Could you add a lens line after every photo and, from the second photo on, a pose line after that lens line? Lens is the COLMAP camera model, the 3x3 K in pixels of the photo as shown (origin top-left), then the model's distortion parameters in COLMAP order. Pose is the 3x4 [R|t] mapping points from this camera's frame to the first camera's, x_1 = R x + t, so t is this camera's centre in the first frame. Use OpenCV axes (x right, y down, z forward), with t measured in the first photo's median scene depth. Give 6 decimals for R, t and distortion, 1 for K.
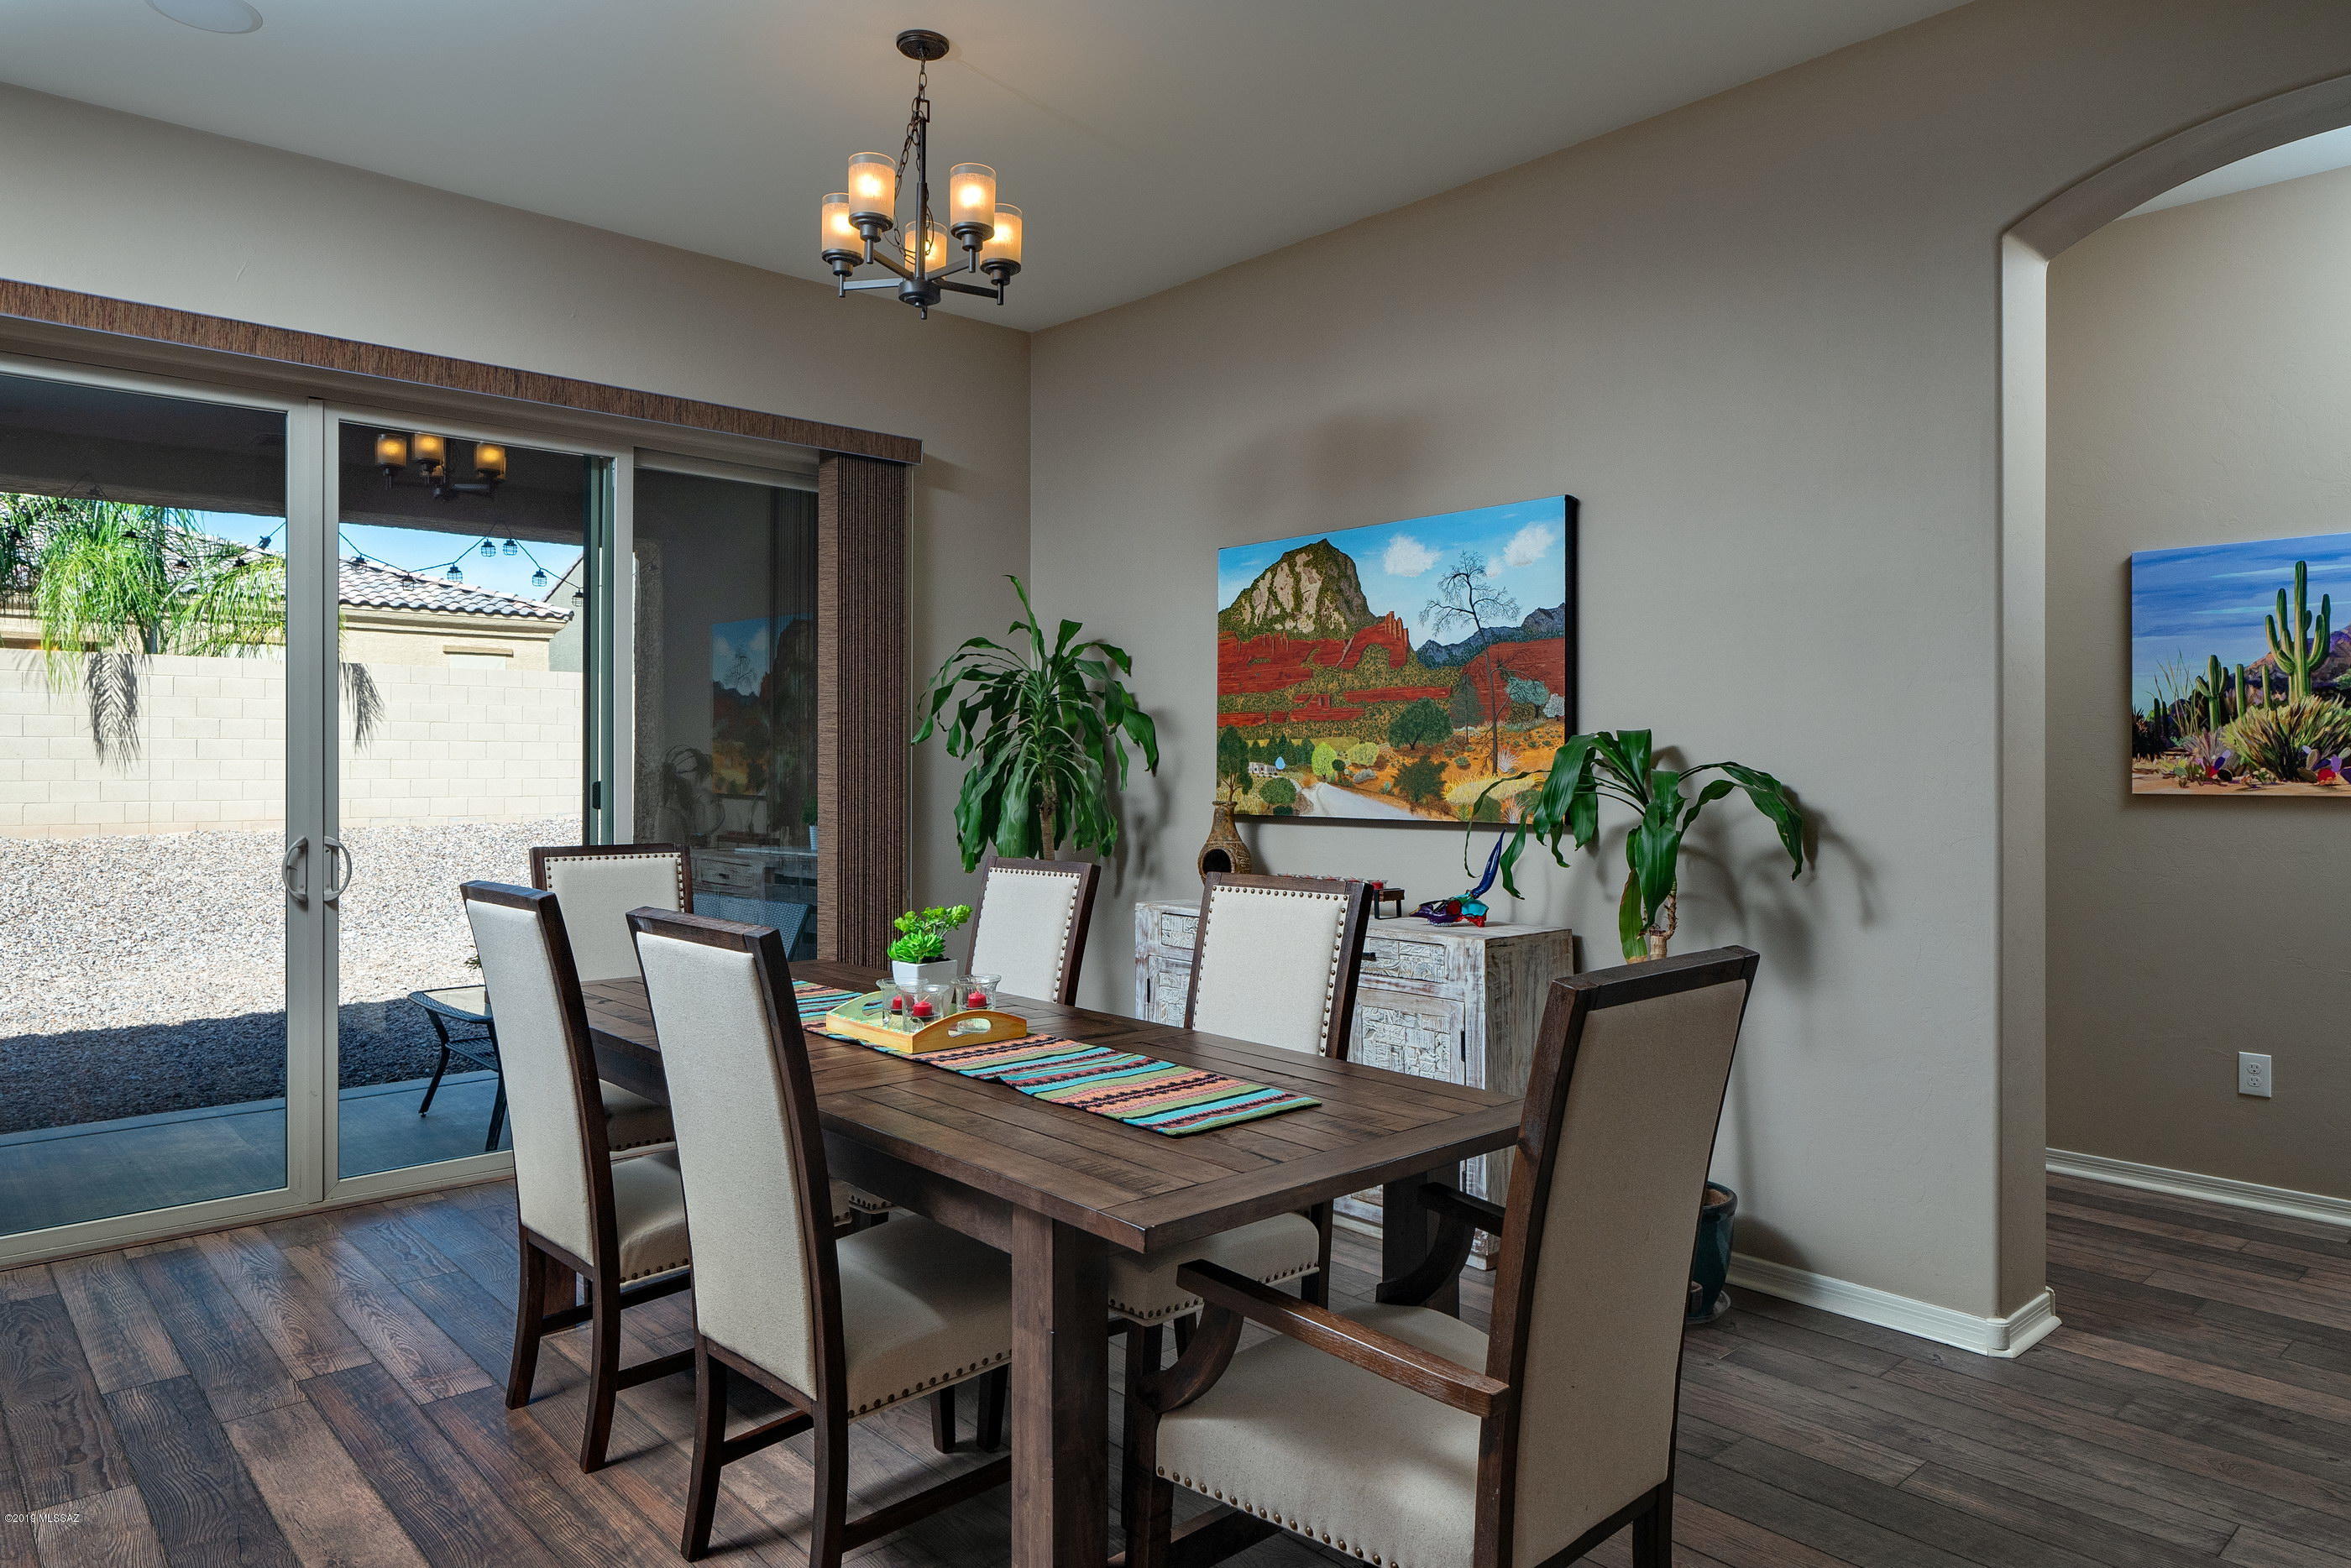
lens RADIAL K [[1446.3, 0, 1165.9], [0, 1446.3, 774.8], [0, 0, 1]] dist [0.000589, 0.000694]
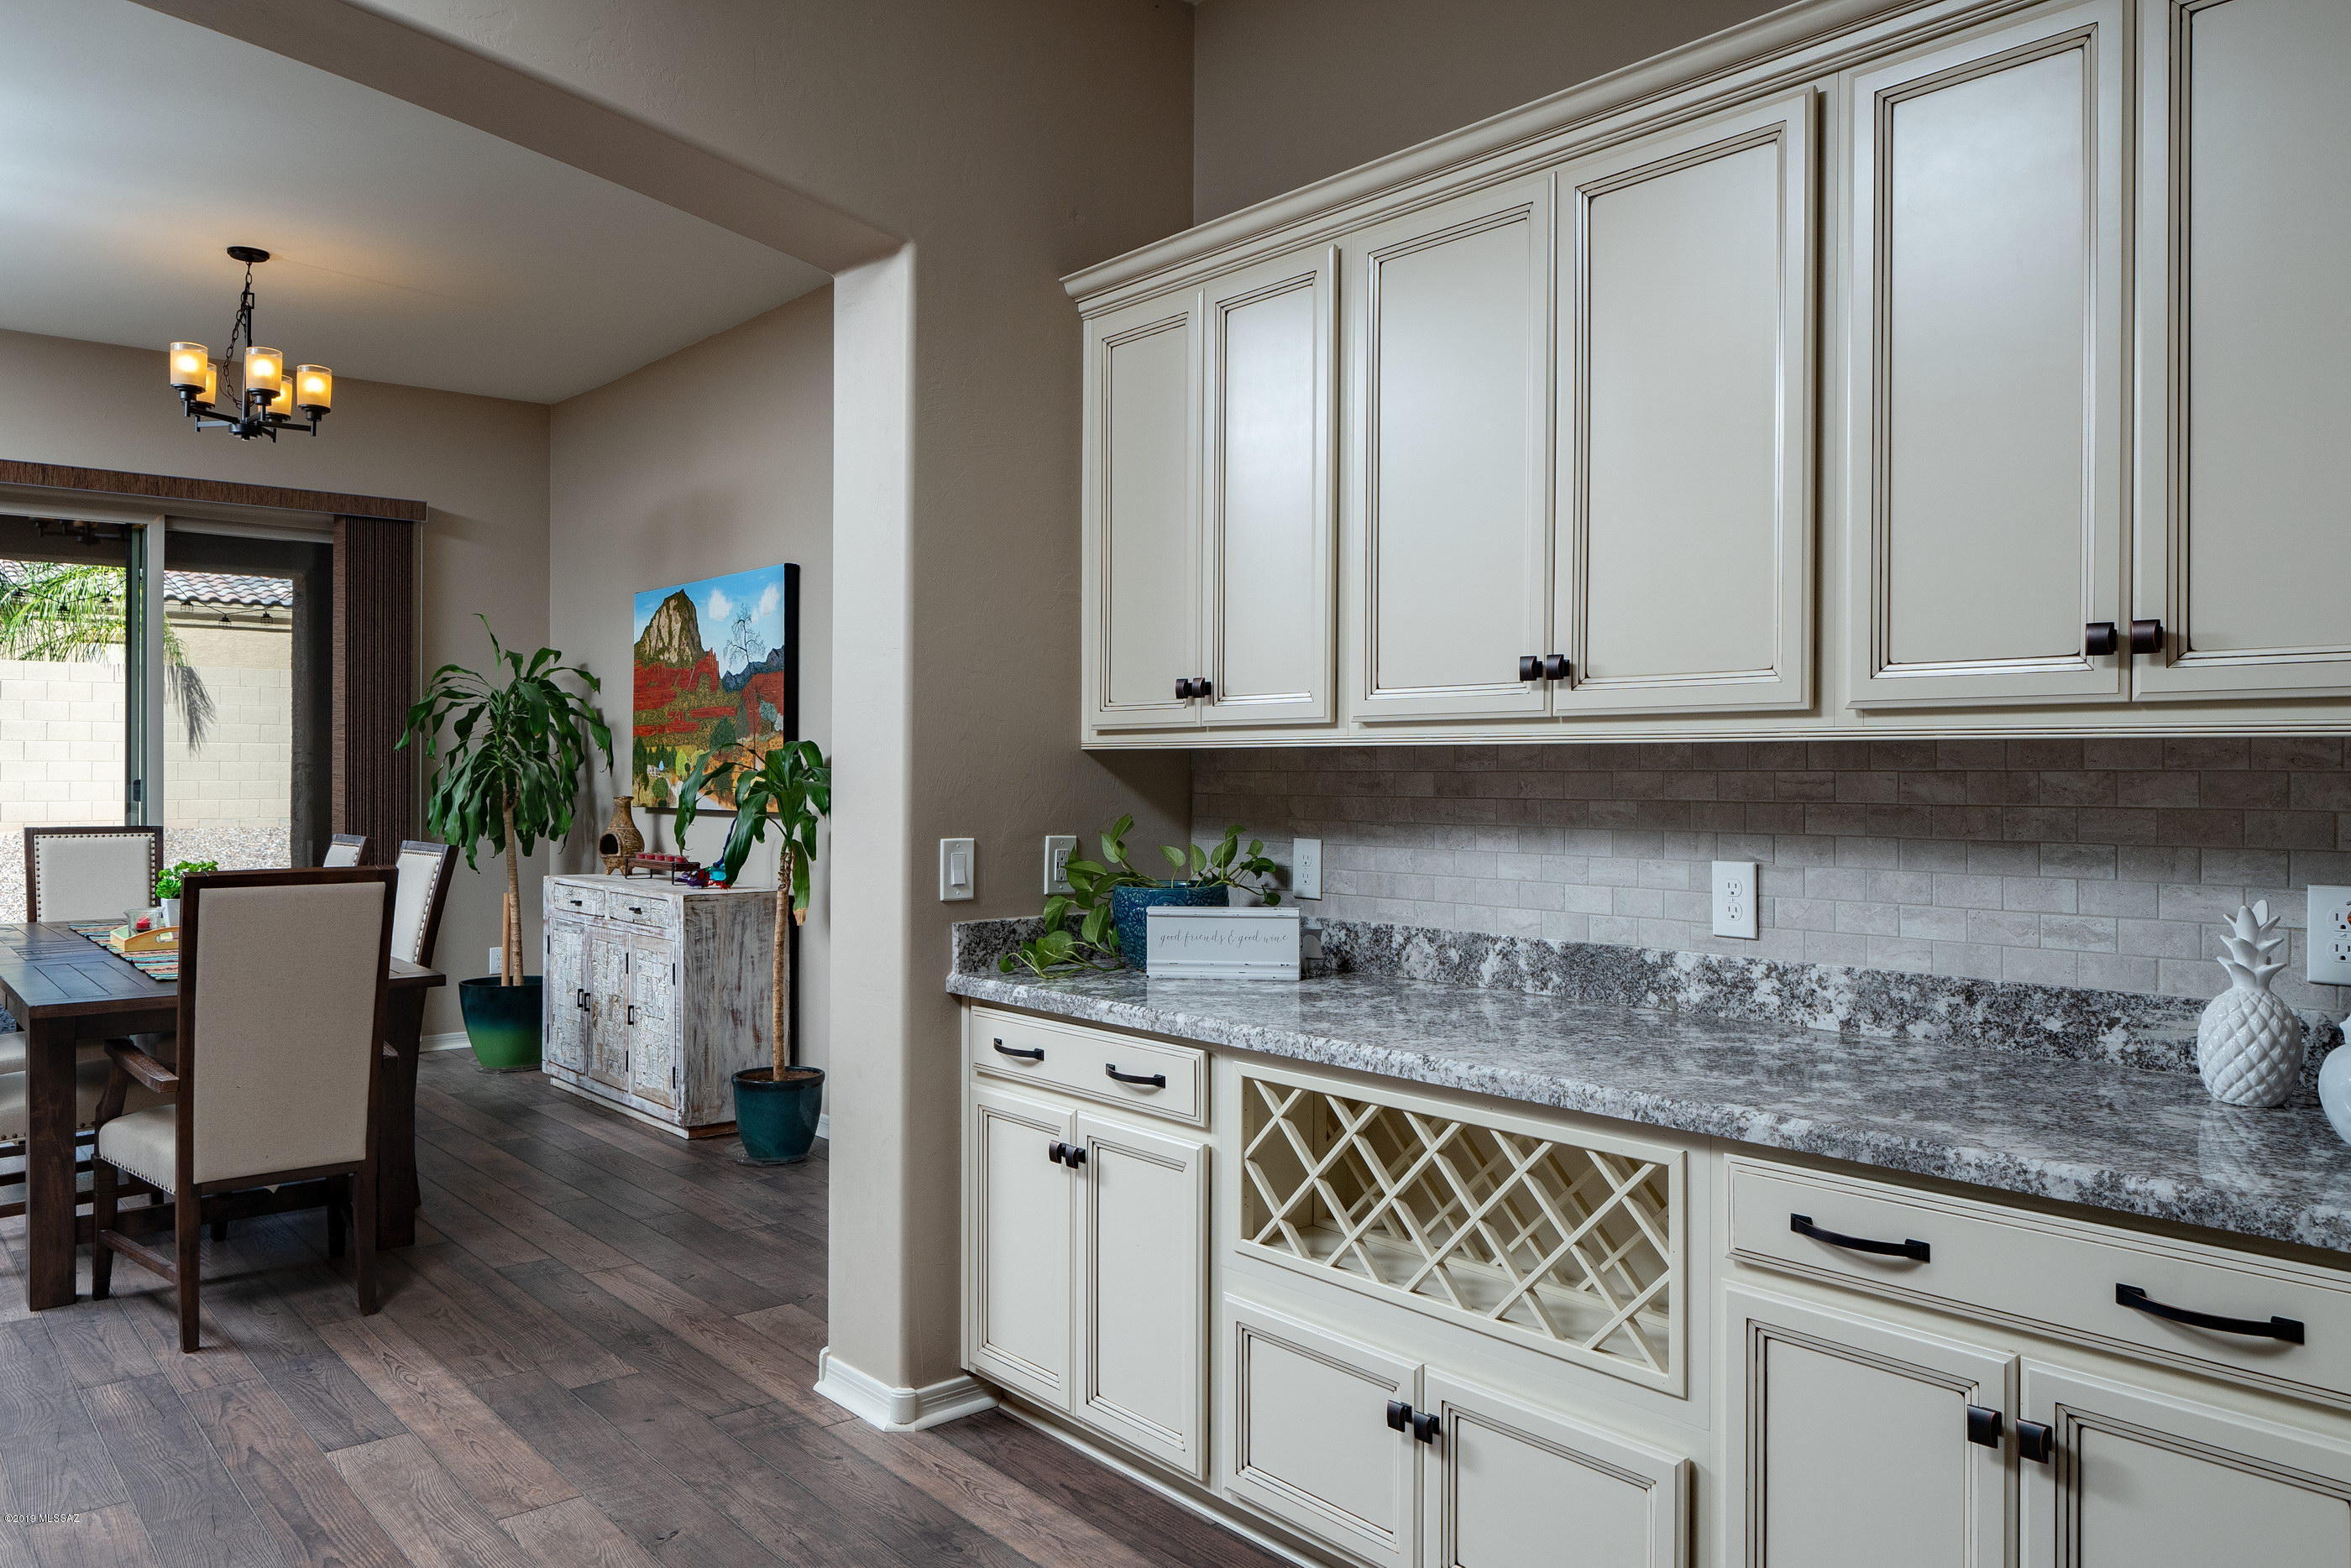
lens RADIAL K [[1643.5, 0, 1178.4], [0, 1643.5, 782.3], [0, 0, 1]] dist [0.000335, -0.000019]
pose [[0.999299, 0.001373, -0.037400, 0.630149], [-0.001301, 0.999997, 0.001969, 0.003212], [0.037403, -0.001919, 0.999298, -0.446706]]
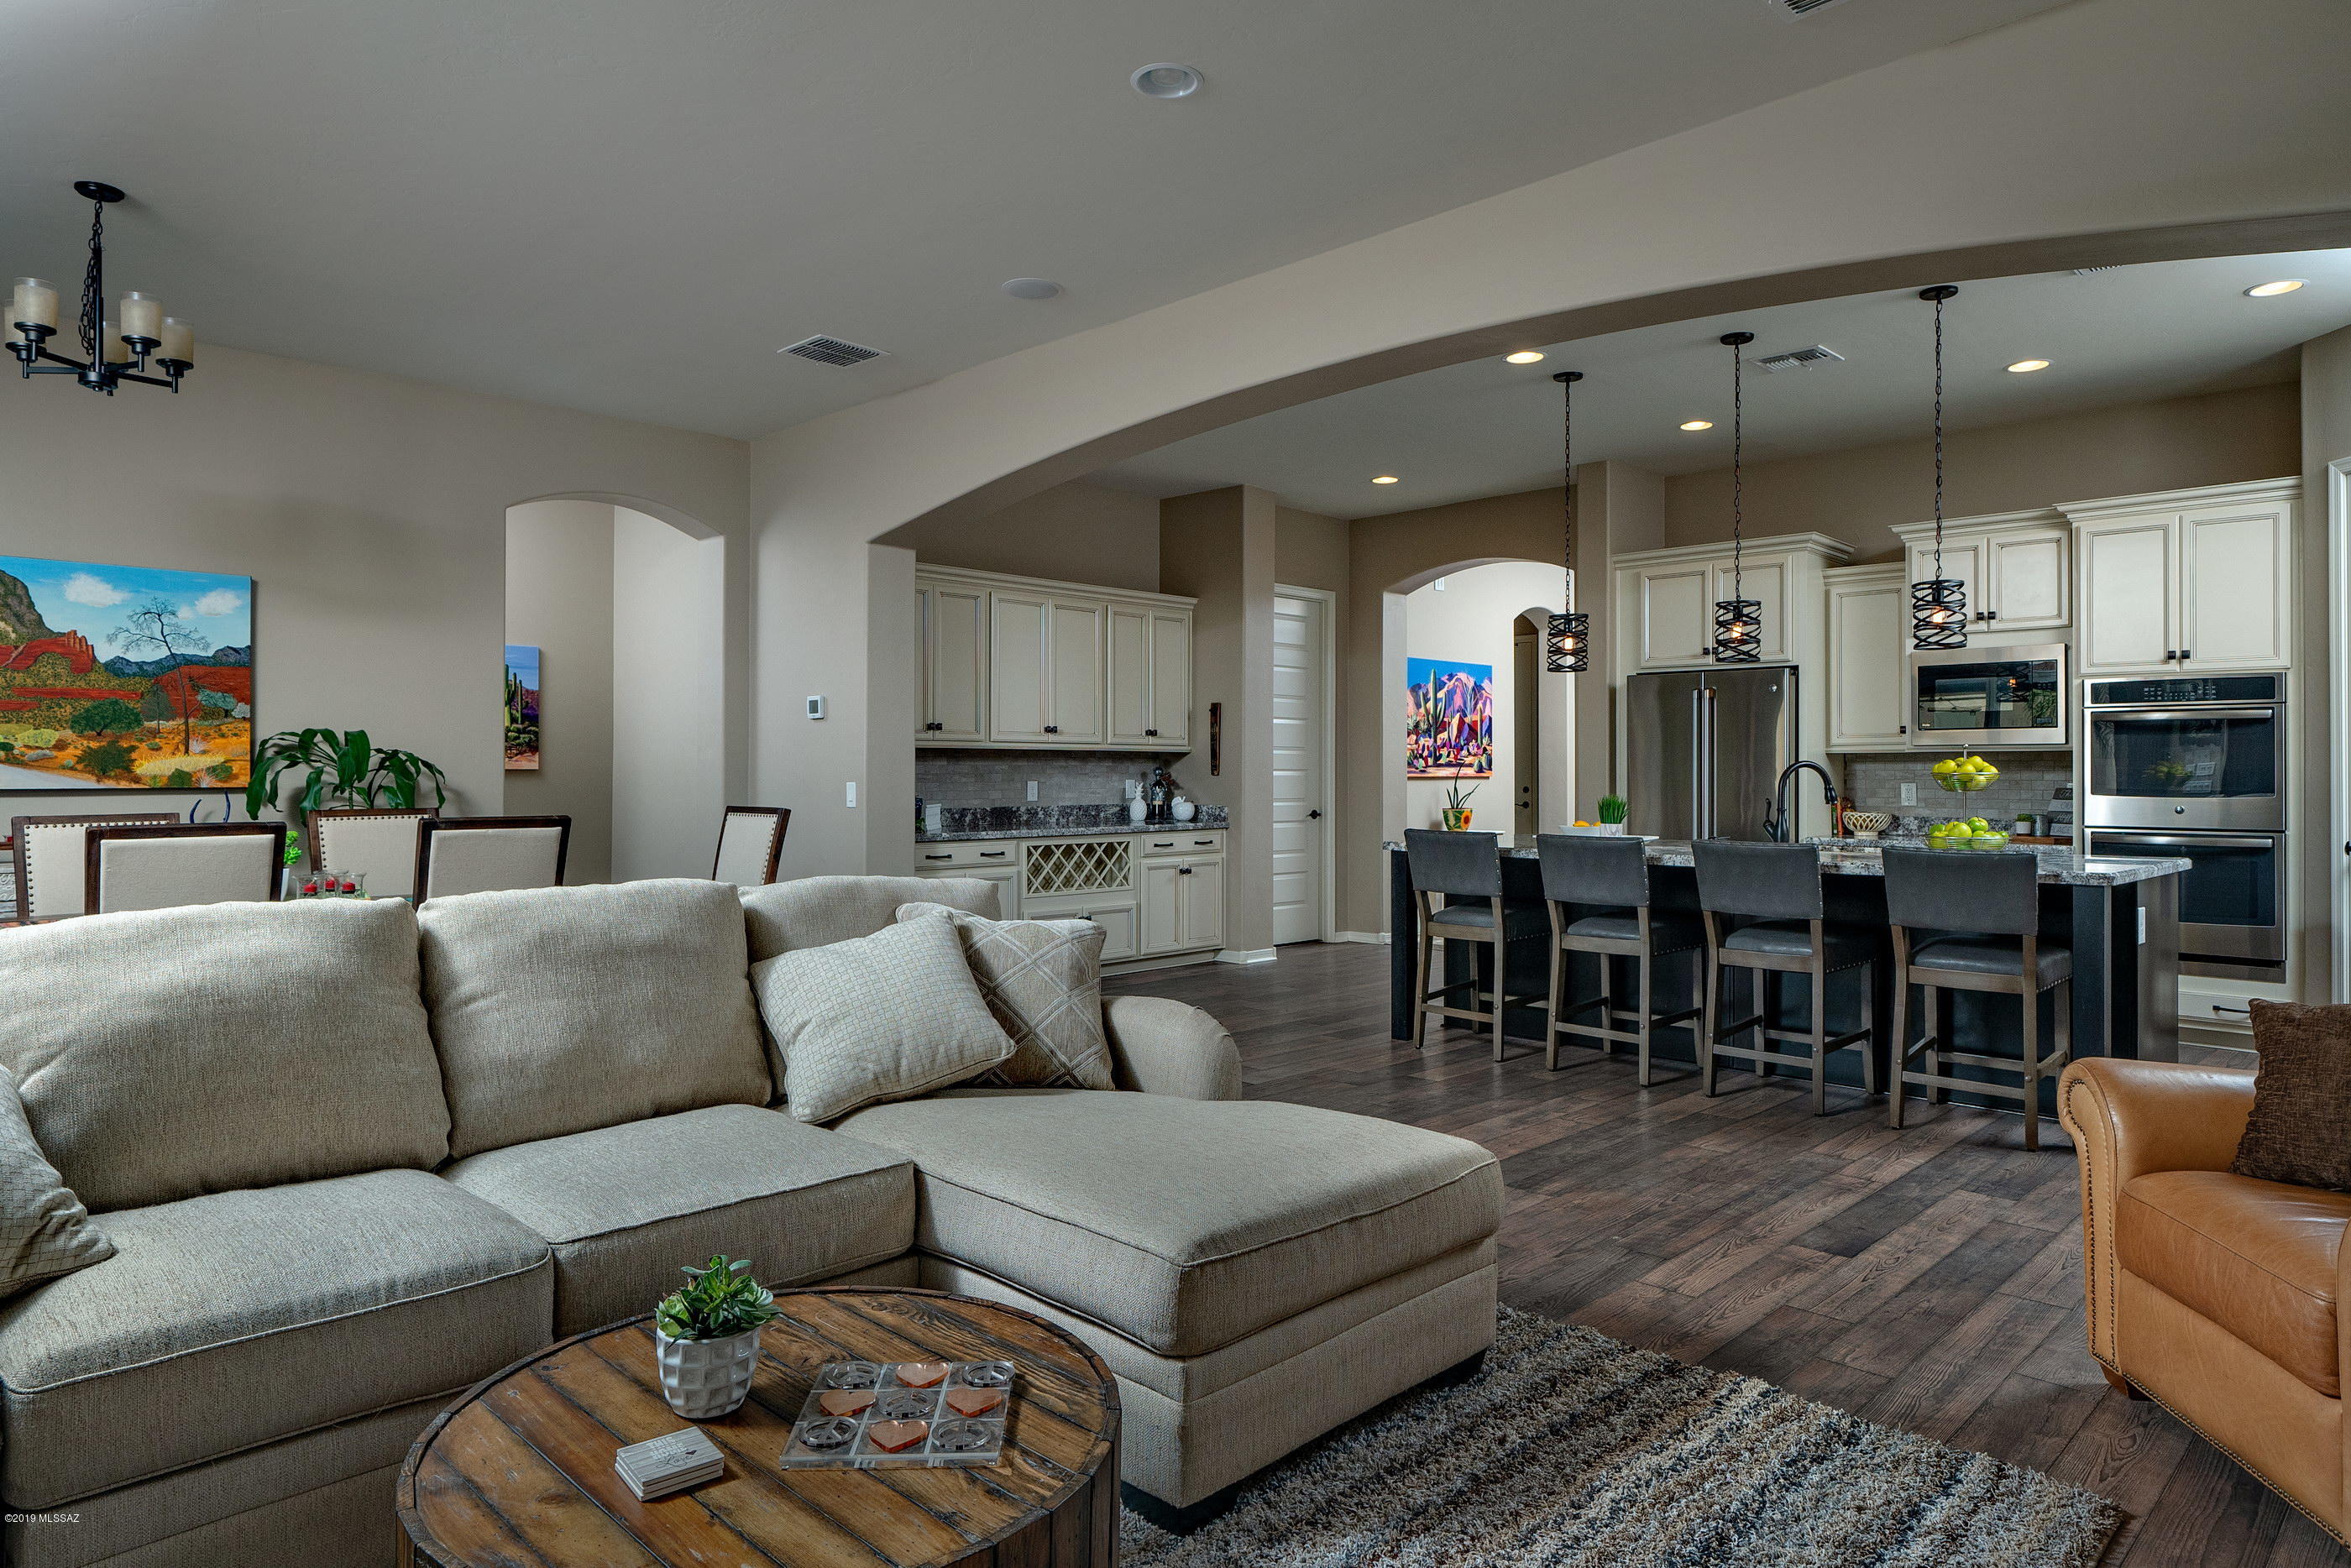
lens RADIAL K [[1347.5, 0, 1177.6], [0, 1347.5, 769.3], [0, 0, 1]] dist [-0.006262, -0.000452]
pose [[-0.035812, -0.000154, 0.999359, -1.102604], [0.004969, 0.999988, 0.000333, 0.018059], [-0.999346, 0.004977, -0.035810, 0.045364]]
